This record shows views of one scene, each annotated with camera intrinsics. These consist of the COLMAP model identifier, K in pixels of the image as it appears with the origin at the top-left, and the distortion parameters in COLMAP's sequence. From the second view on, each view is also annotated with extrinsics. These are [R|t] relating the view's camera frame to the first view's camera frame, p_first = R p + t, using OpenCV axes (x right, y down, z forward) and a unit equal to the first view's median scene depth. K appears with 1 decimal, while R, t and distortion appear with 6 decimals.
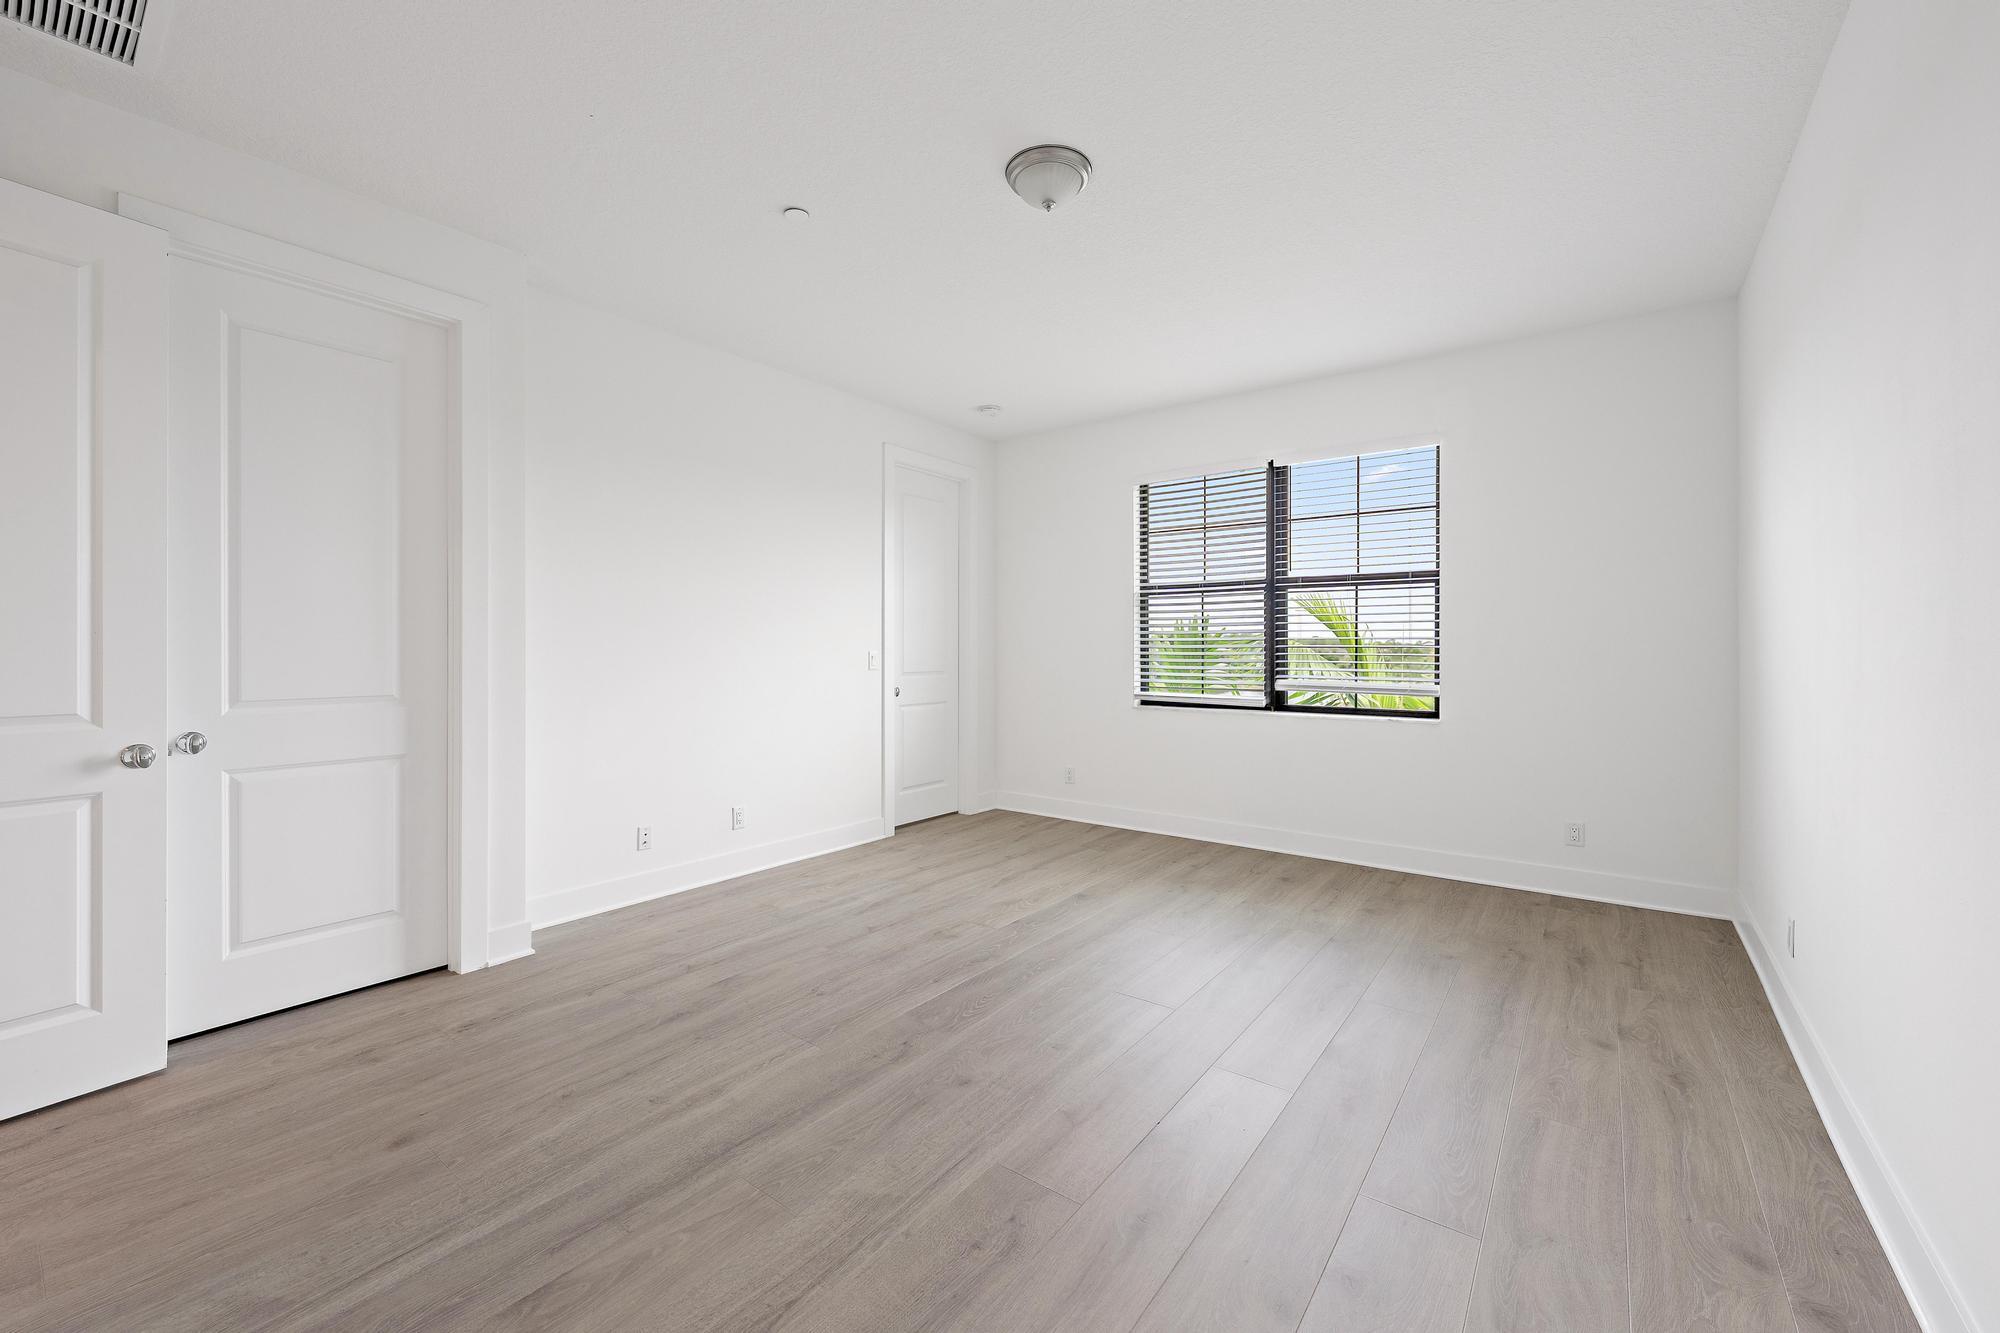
lens RADIAL K [[783.2, 0, 995.1], [0, 783.2, 660.8], [0, 0, 1]] dist [-0.002137, 0.000652]
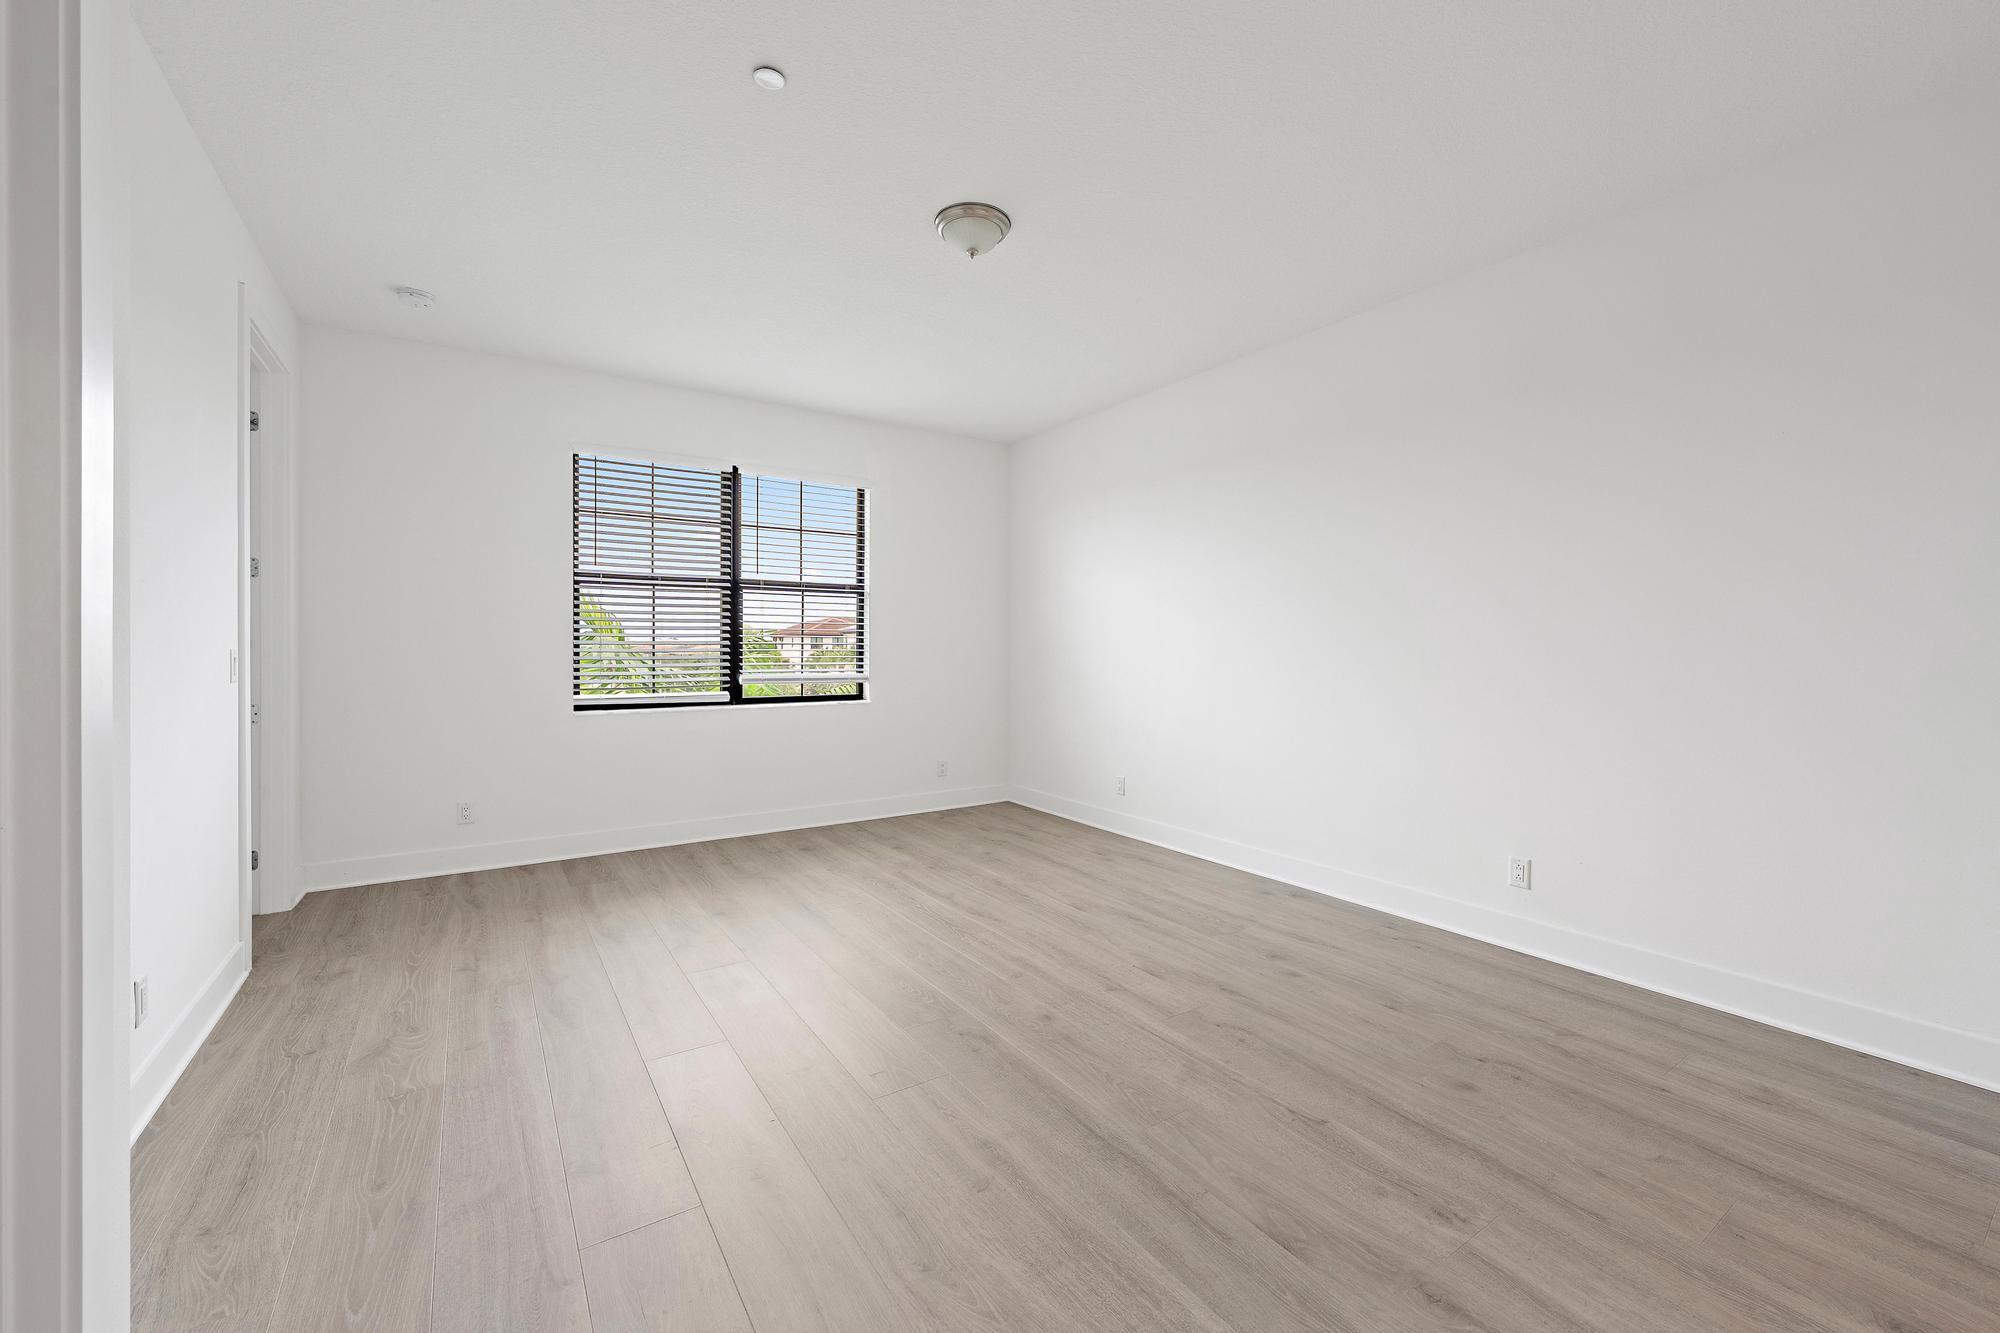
lens RADIAL K [[783.2, 0, 1015.8], [0, 783.2, 659.4], [0, 0, 1]] dist [-0.002137, 0.000652]
pose [[0.331926, -0.014981, 0.943186, -0.526749], [0.015158, 0.999829, 0.010547, -0.001799], [-0.943184, 0.010796, 0.332097, 0.301906]]
